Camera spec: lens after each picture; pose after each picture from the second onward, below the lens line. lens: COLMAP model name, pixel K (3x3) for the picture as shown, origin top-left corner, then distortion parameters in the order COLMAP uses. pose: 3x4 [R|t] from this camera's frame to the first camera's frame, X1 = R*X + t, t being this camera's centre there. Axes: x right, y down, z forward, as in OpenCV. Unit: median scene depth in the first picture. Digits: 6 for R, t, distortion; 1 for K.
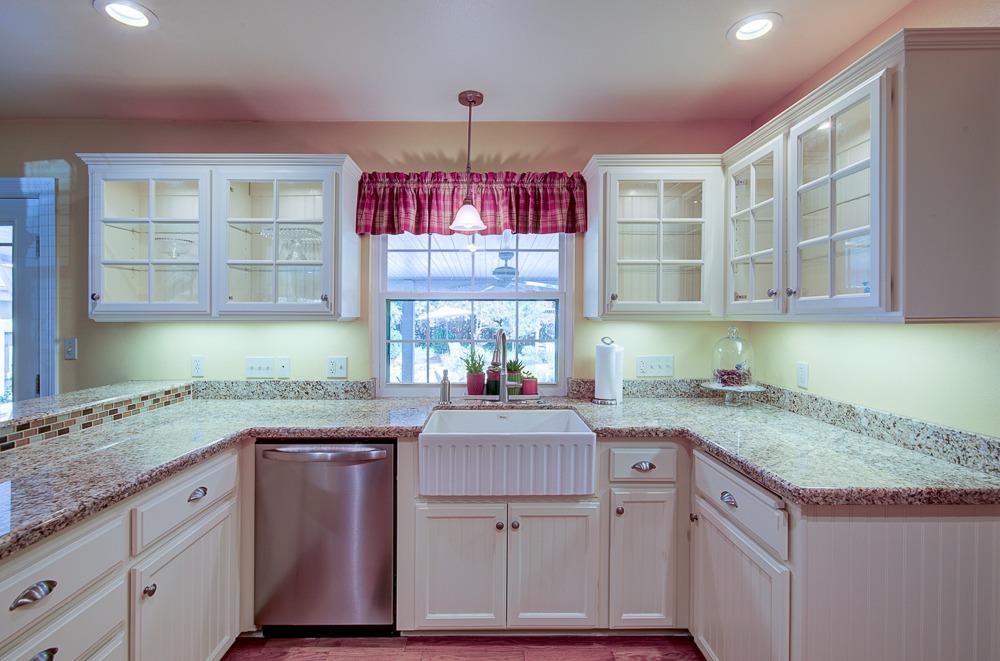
lens RADIAL K [[449.5, 0, 500.0], [0, 449.5, 319.8], [0, 0, 1]] dist [-0.000260, 0.000161]
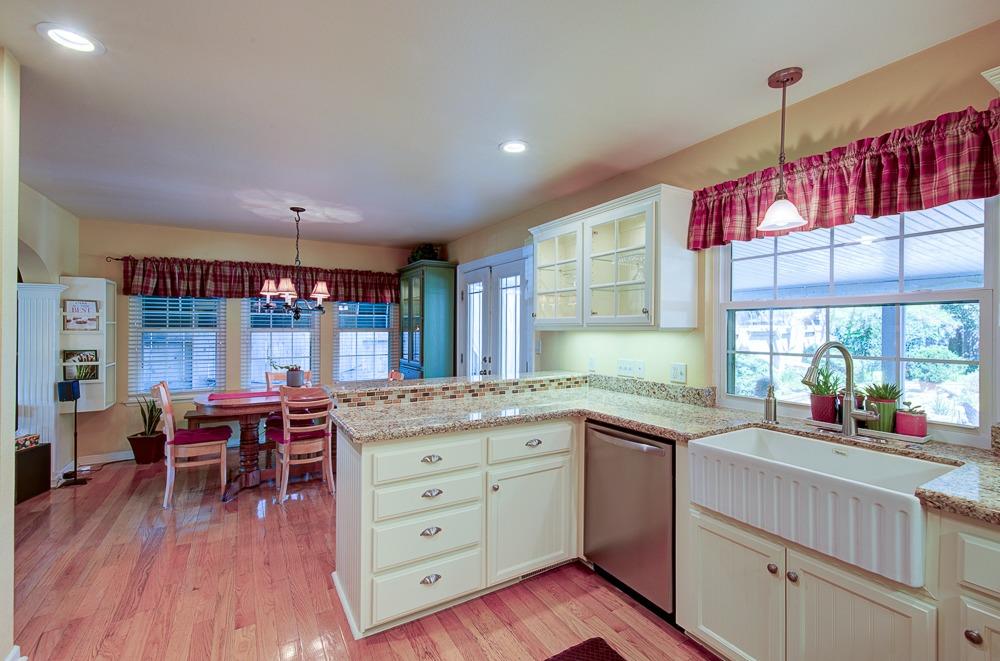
lens RADIAL K [[458.7, 0, 554.4], [0, 458.7, 327.8], [0, 0, 1]] dist [0.000612, 0.001338]
pose [[0.531115, -0.001490, -0.847298, 0.437978], [-0.006566, 0.999961, -0.005874, 0.003000], [0.847274, 0.008683, 0.531085, 0.144461]]
